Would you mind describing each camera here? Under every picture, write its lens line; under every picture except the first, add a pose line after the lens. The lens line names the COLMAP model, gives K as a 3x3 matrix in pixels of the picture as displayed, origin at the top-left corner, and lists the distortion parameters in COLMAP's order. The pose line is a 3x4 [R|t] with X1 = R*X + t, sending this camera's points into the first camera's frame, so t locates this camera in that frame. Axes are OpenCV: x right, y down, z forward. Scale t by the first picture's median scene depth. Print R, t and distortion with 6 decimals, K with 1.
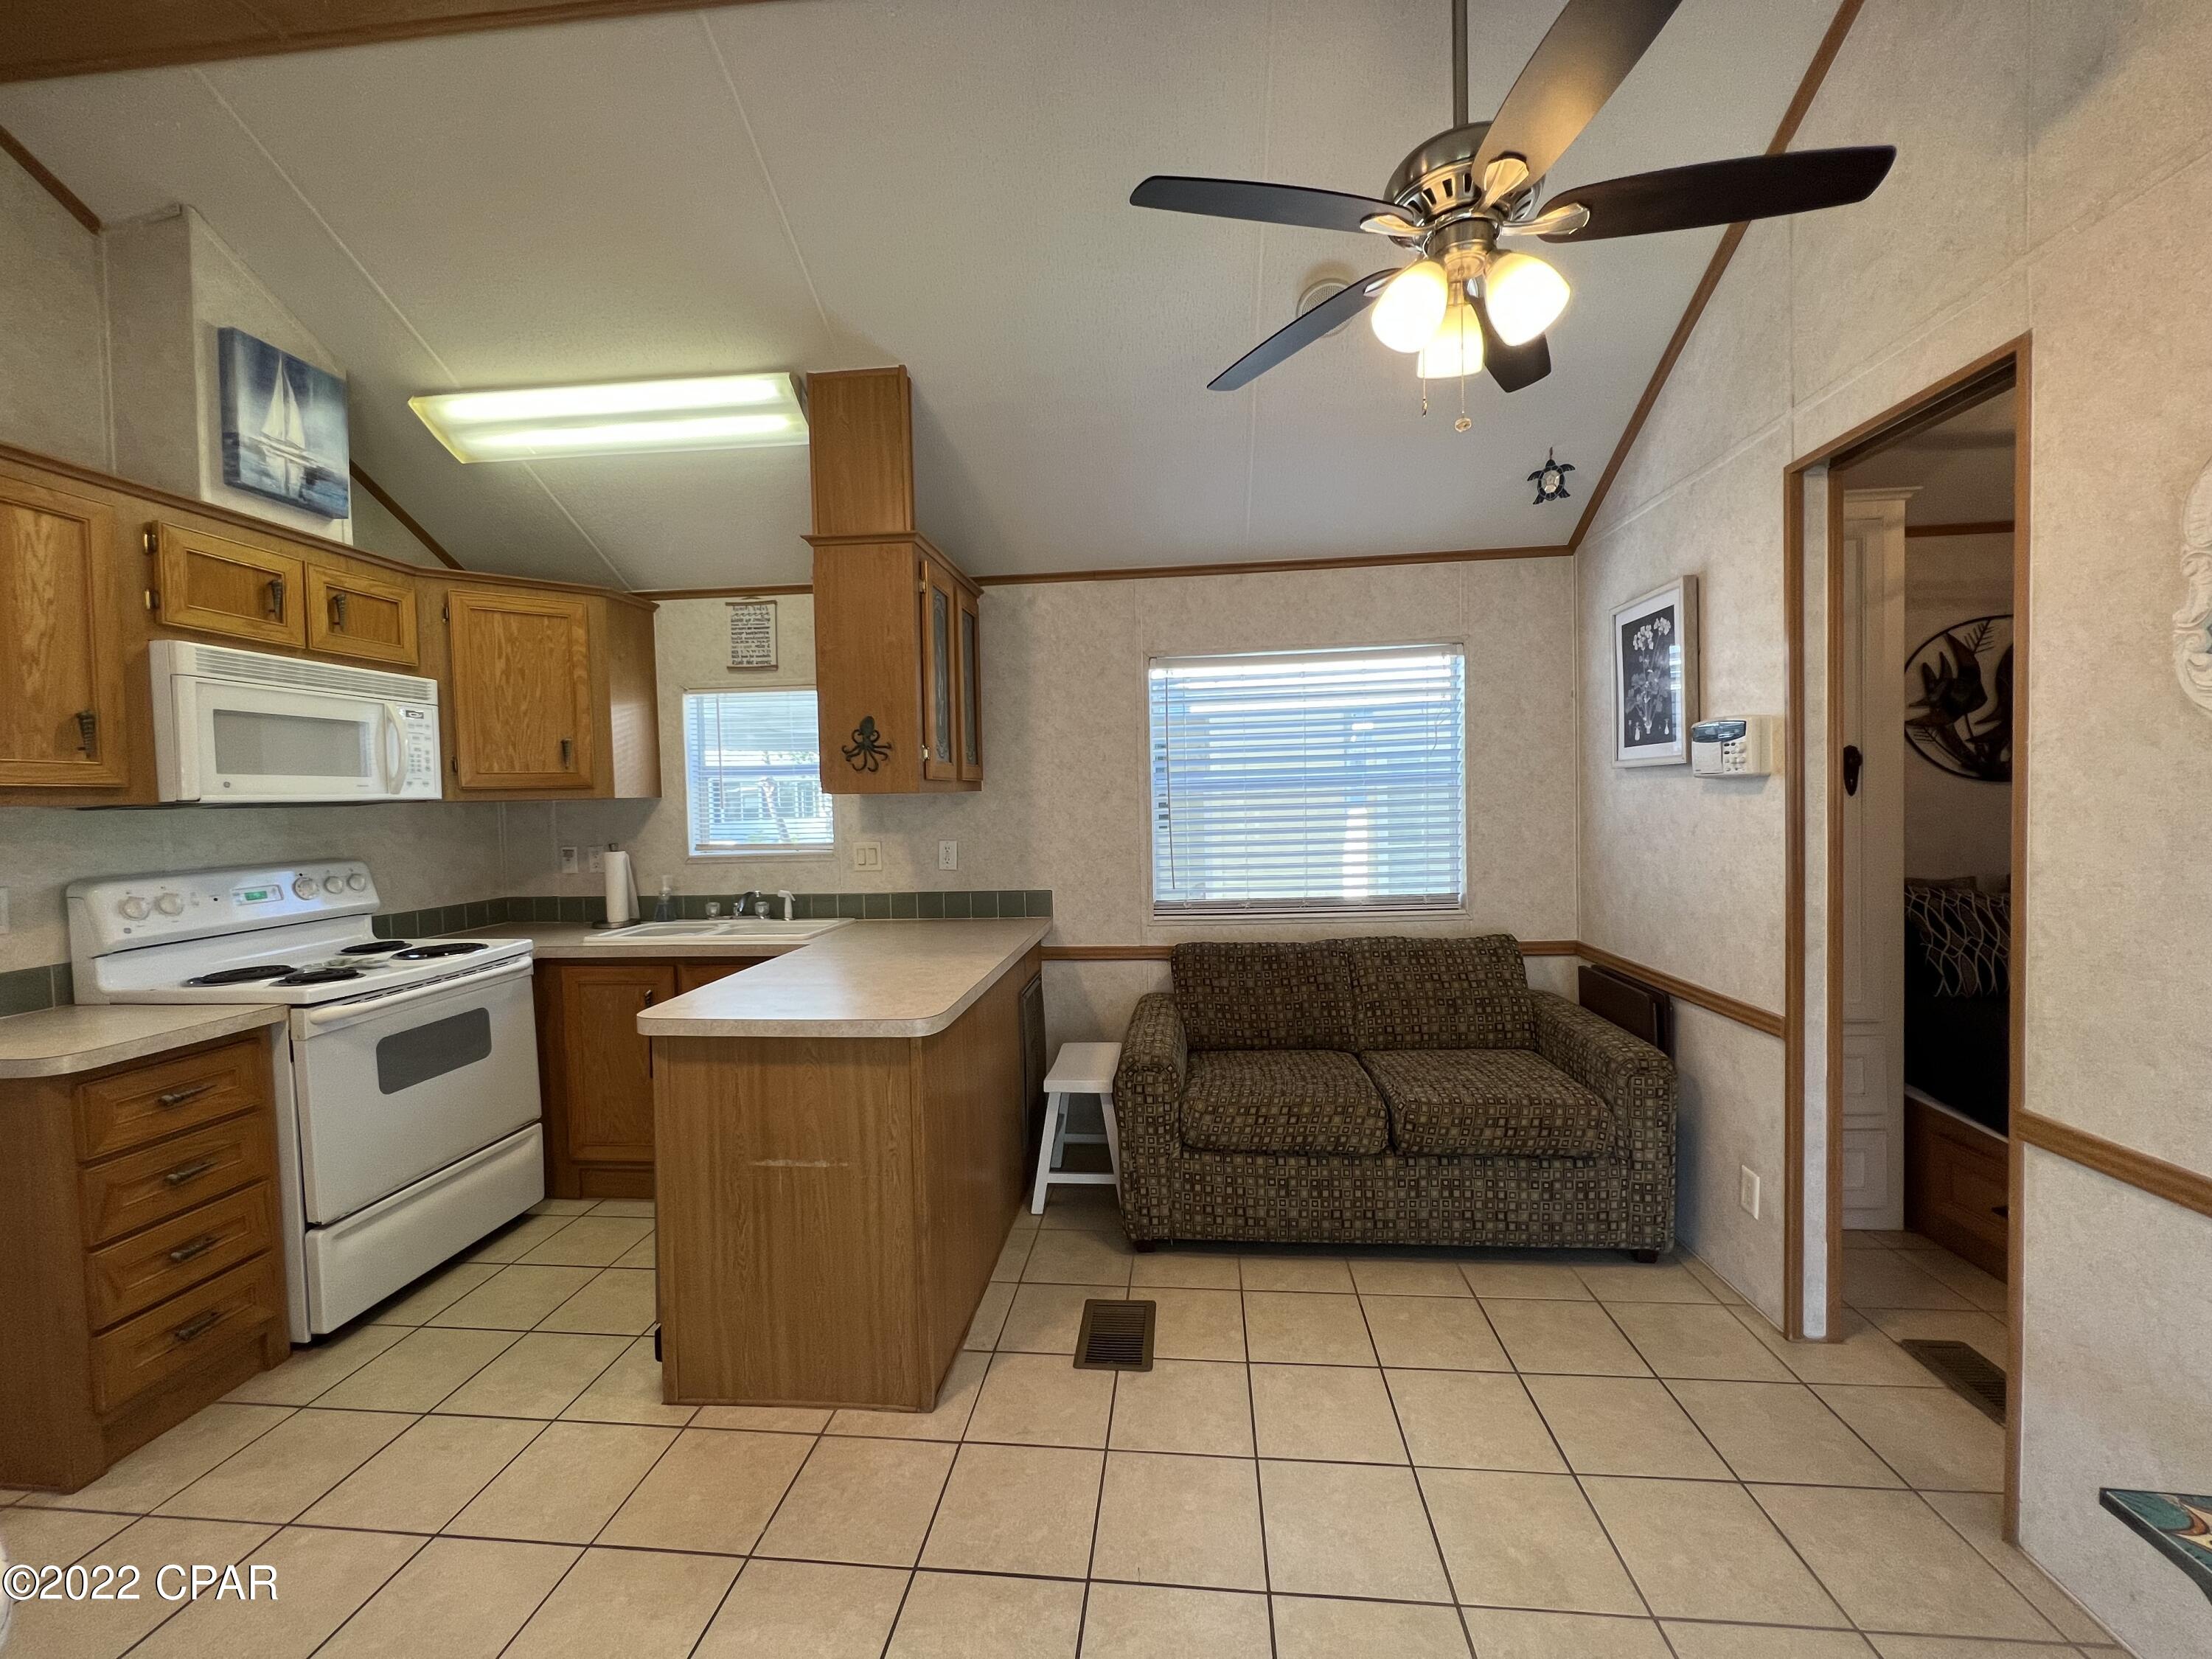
lens RADIAL K [[886.1, 0, 1113.0], [0, 886.1, 829.0], [0, 0, 1]] dist [-0.004185, 0.001178]
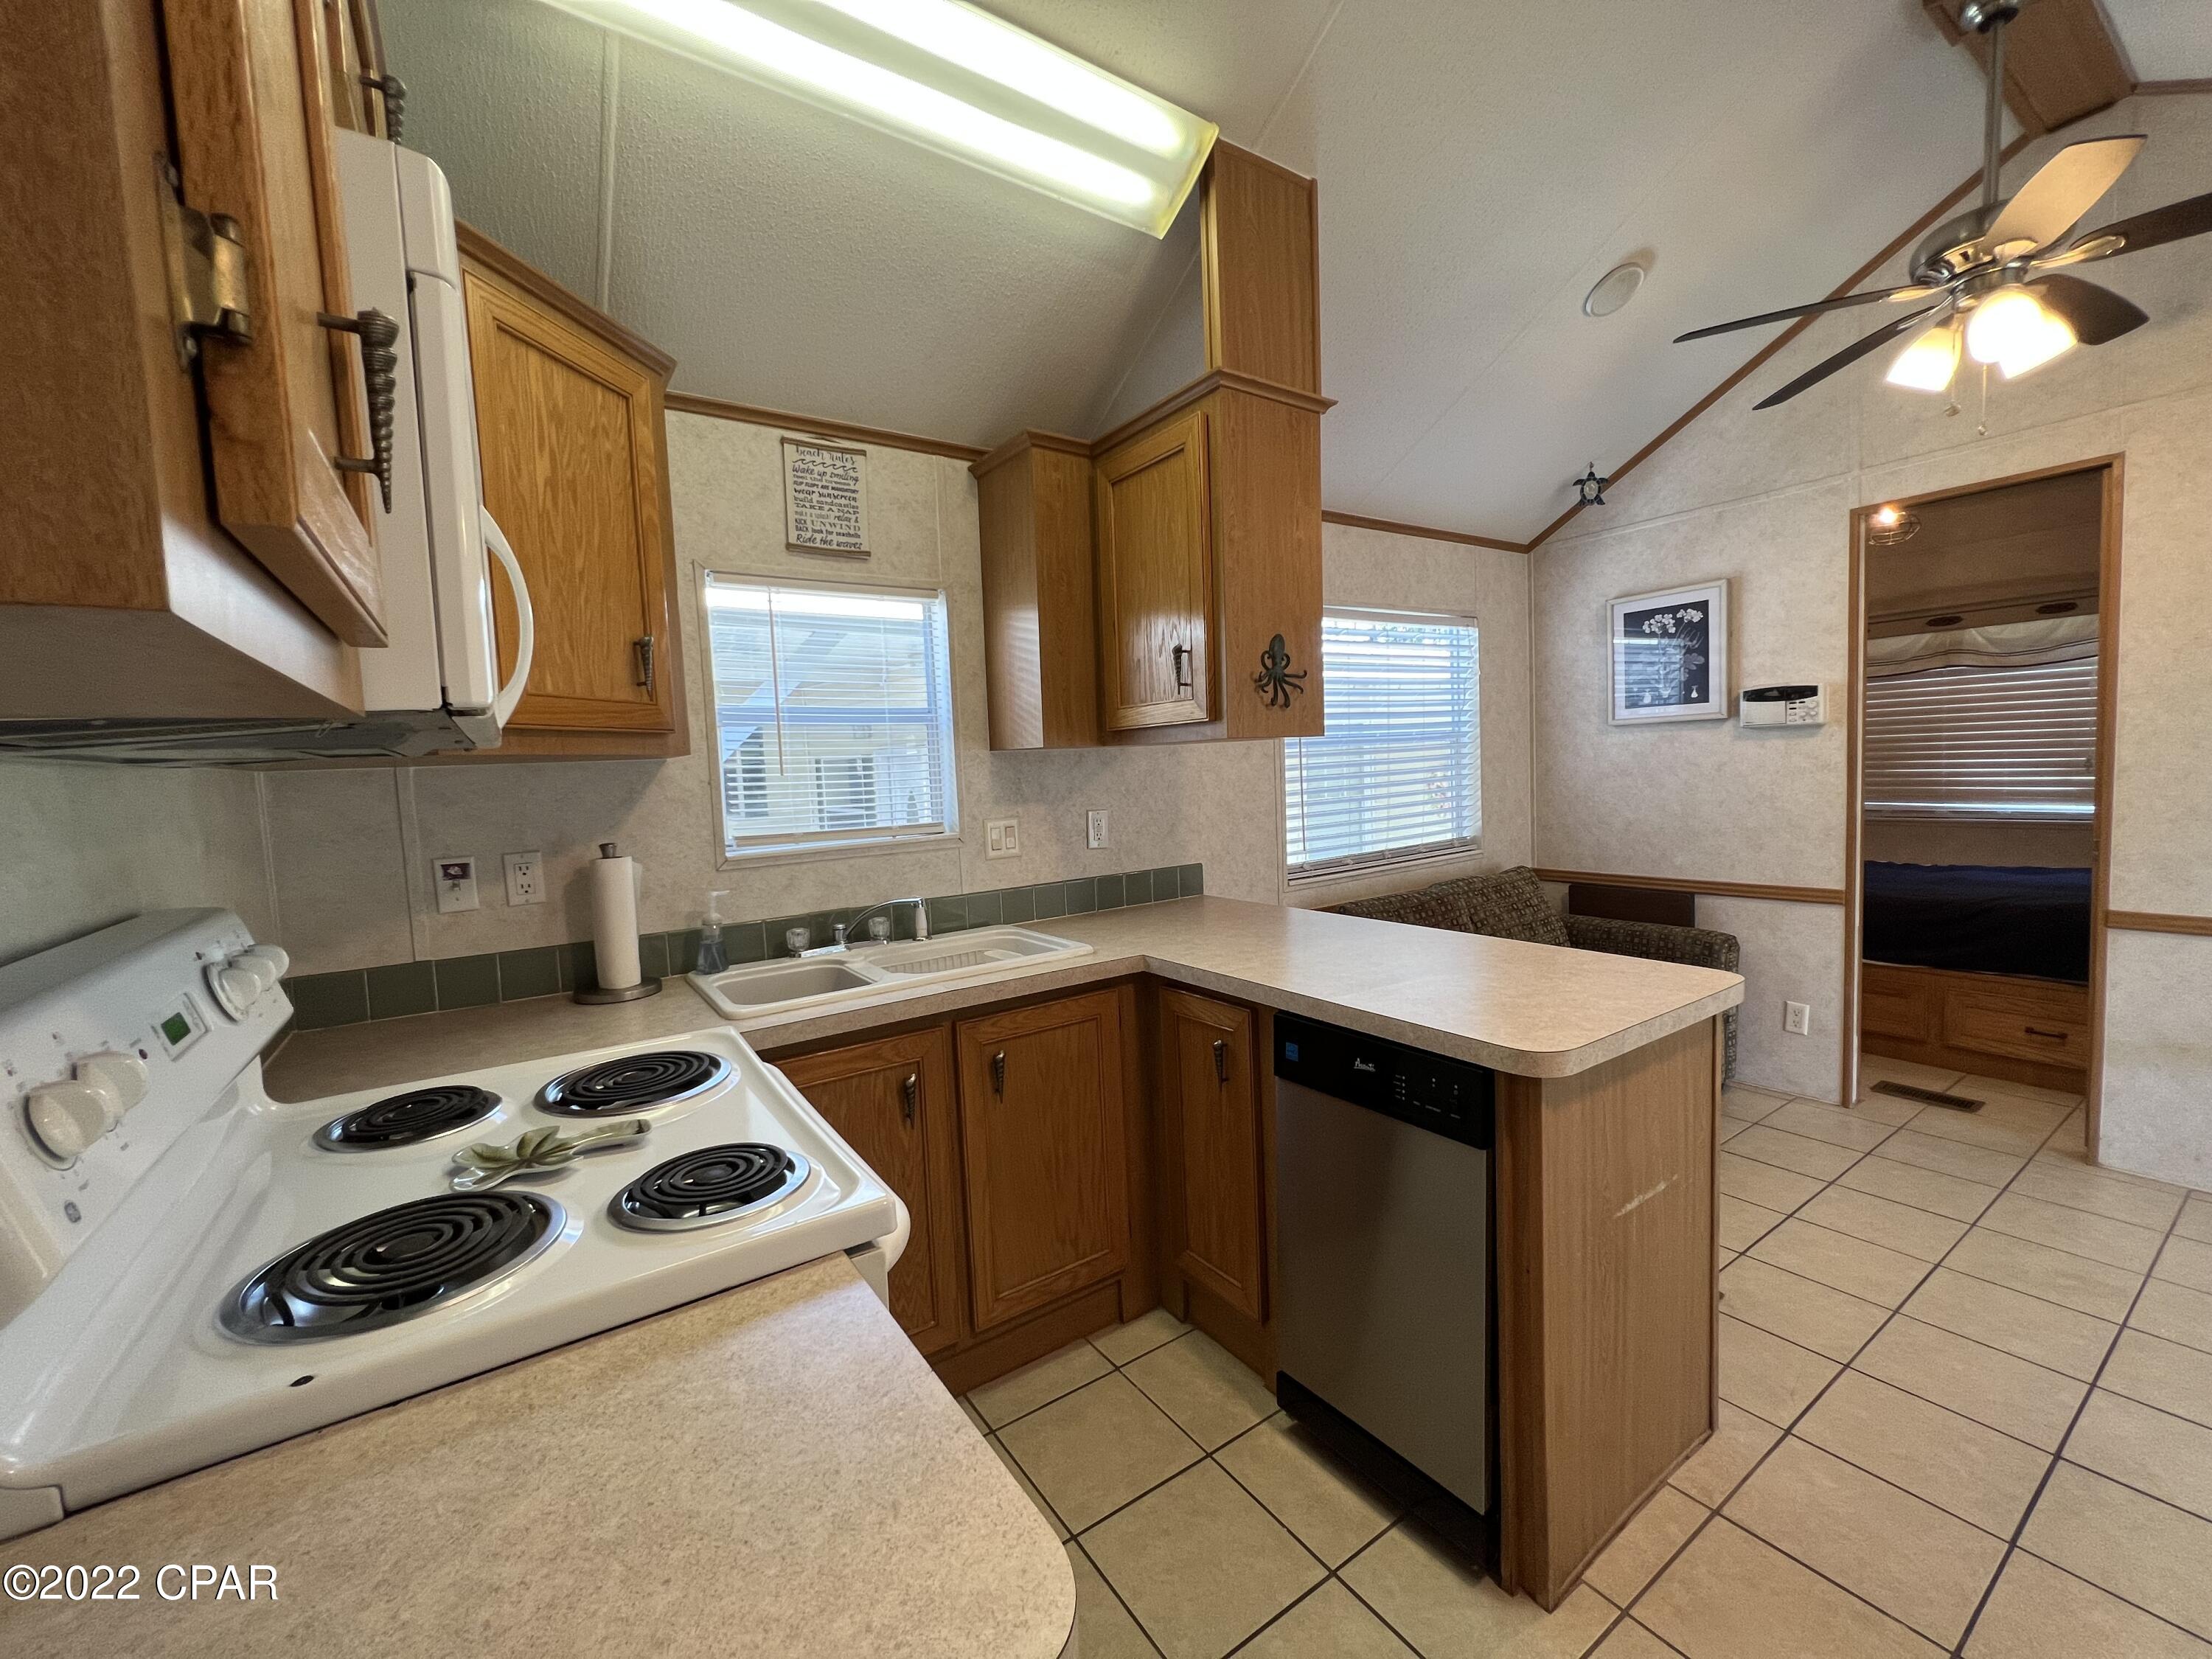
lens RADIAL K [[886.1, 0, 1102.4], [0, 886.1, 828.2], [0, 0, 1]] dist [-0.004185, 0.001178]
pose [[0.772704, -0.054866, 0.632391, -0.822142], [0.047996, 0.998456, 0.027981, 0.008373], [-0.632949, 0.008731, 0.774144, 0.480946]]
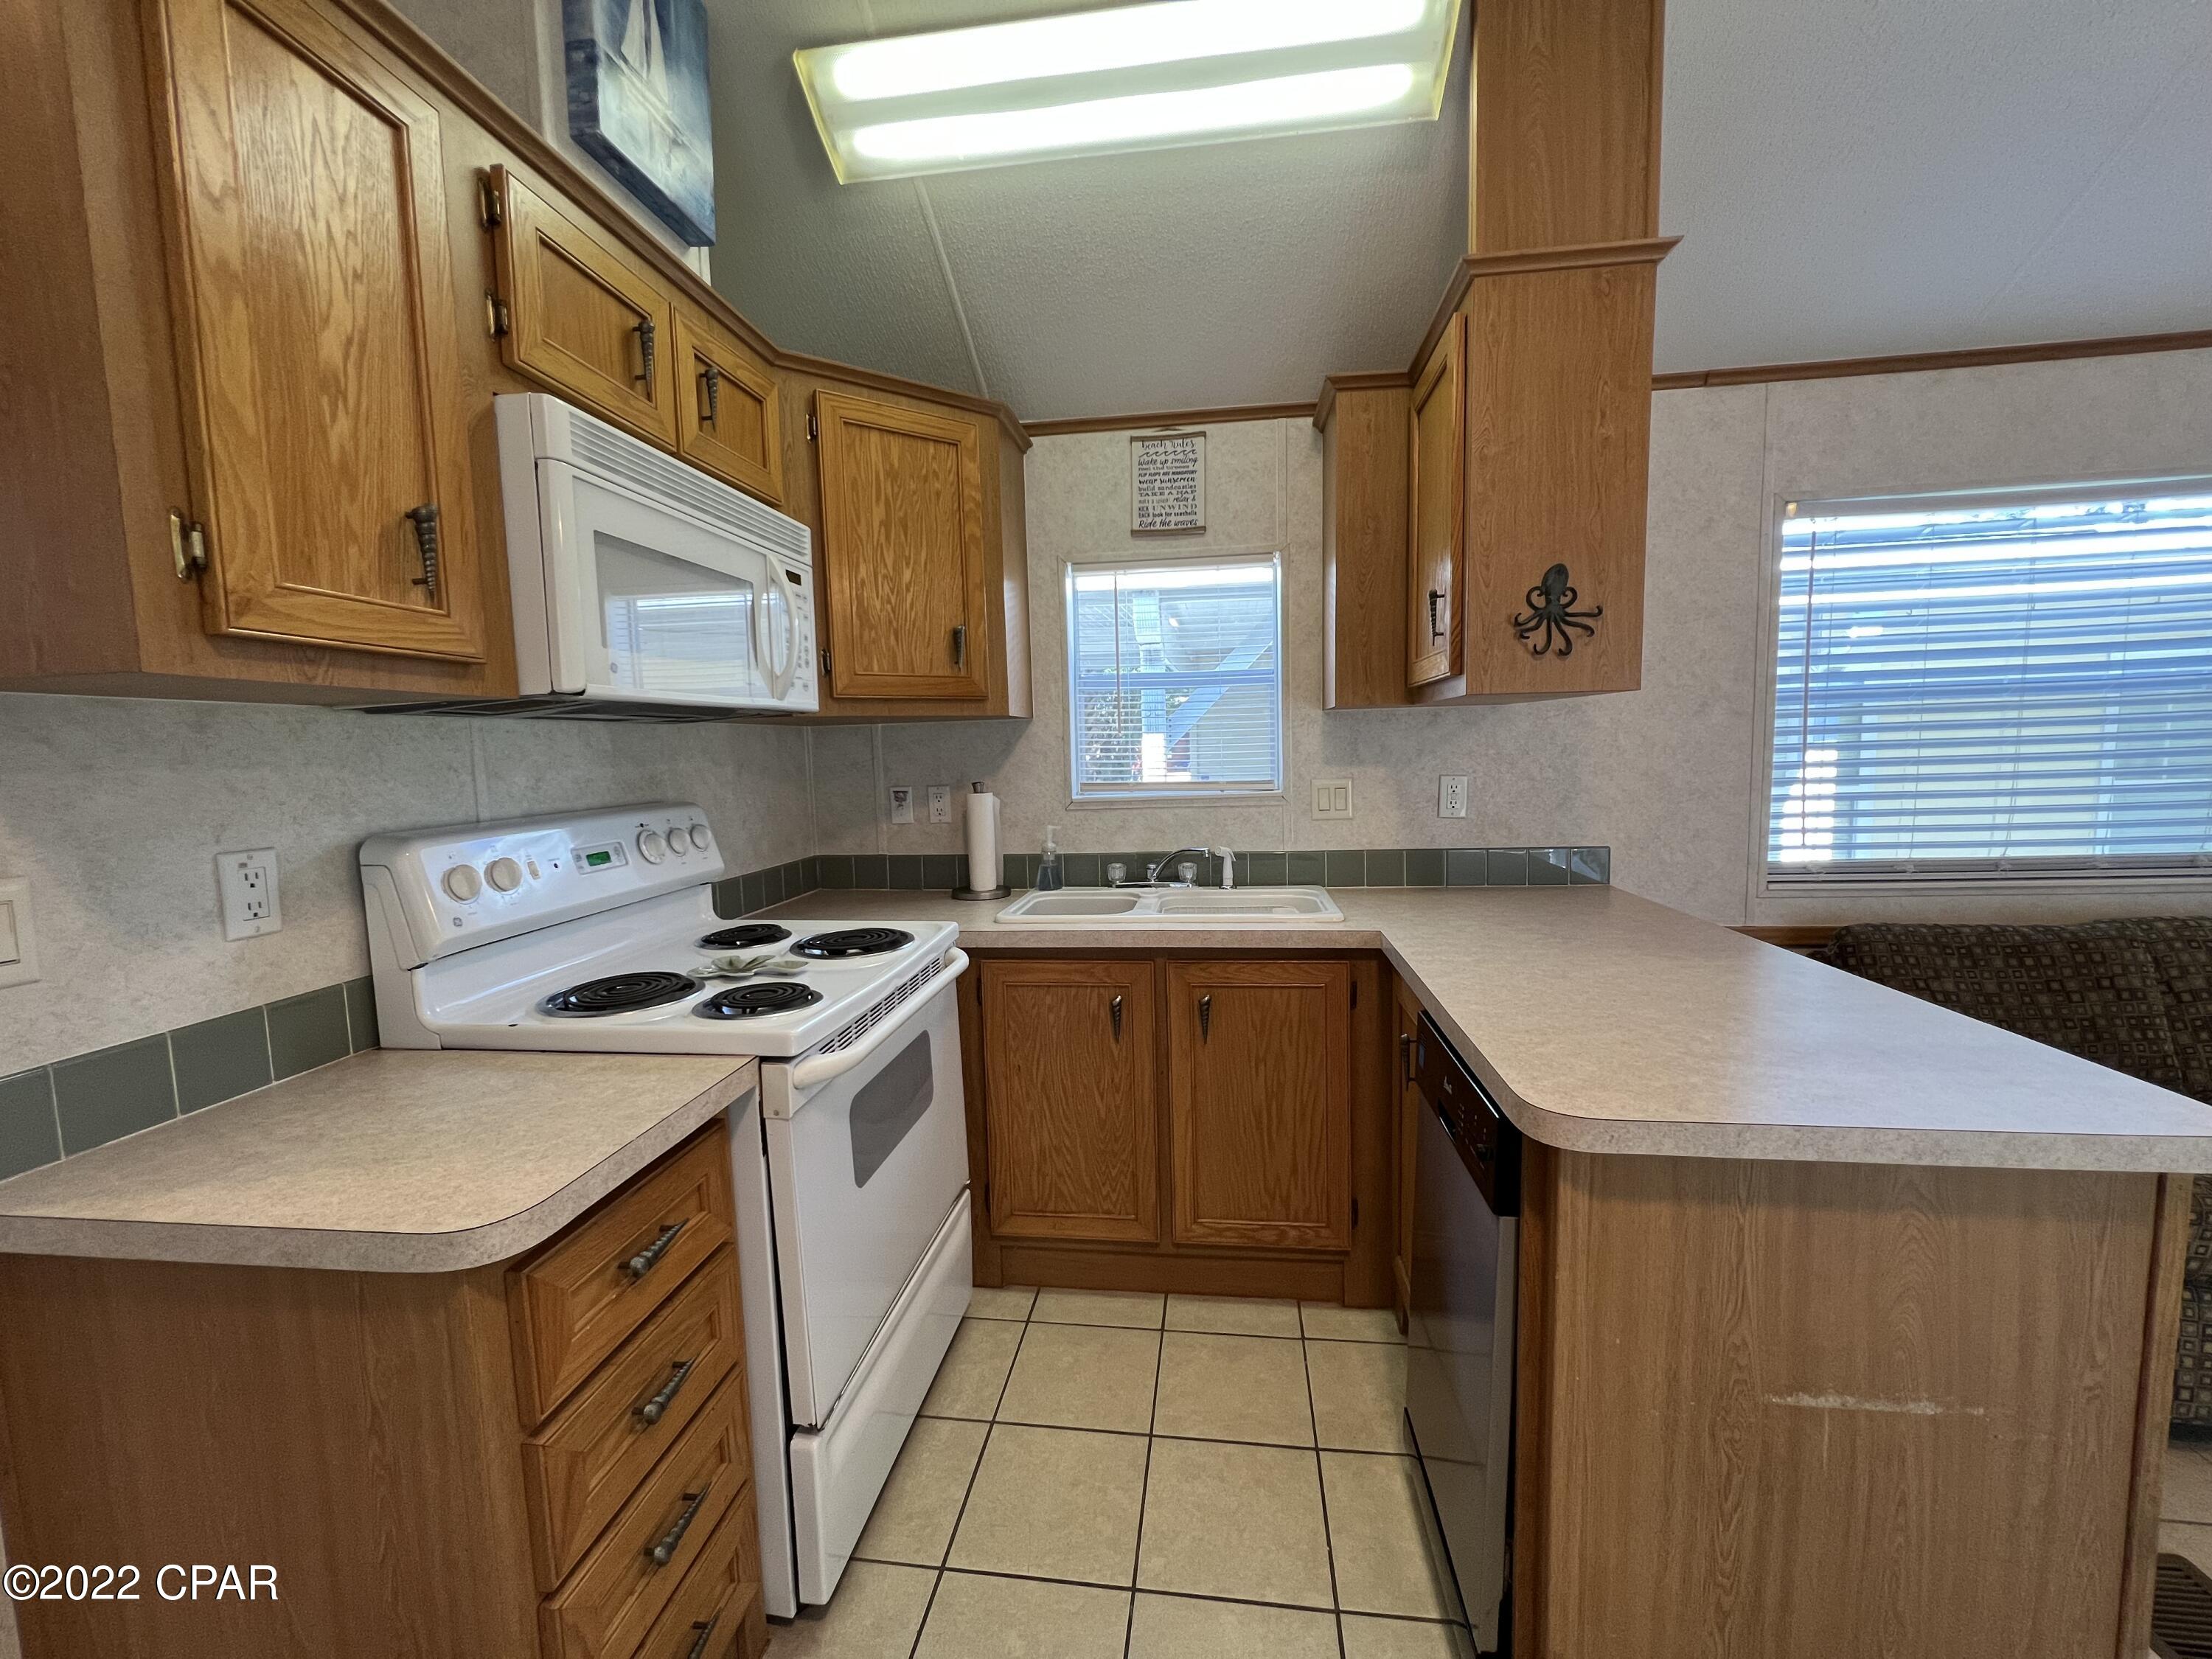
lens RADIAL K [[886.1, 0, 1108.3], [0, 886.1, 828.1], [0, 0, 1]] dist [-0.004185, 0.001178]
pose [[0.999178, -0.000520, -0.040529, -0.525468], [0.002741, 0.998495, 0.054767, 0.018237], [0.040440, -0.054833, 0.997676, 0.348229]]
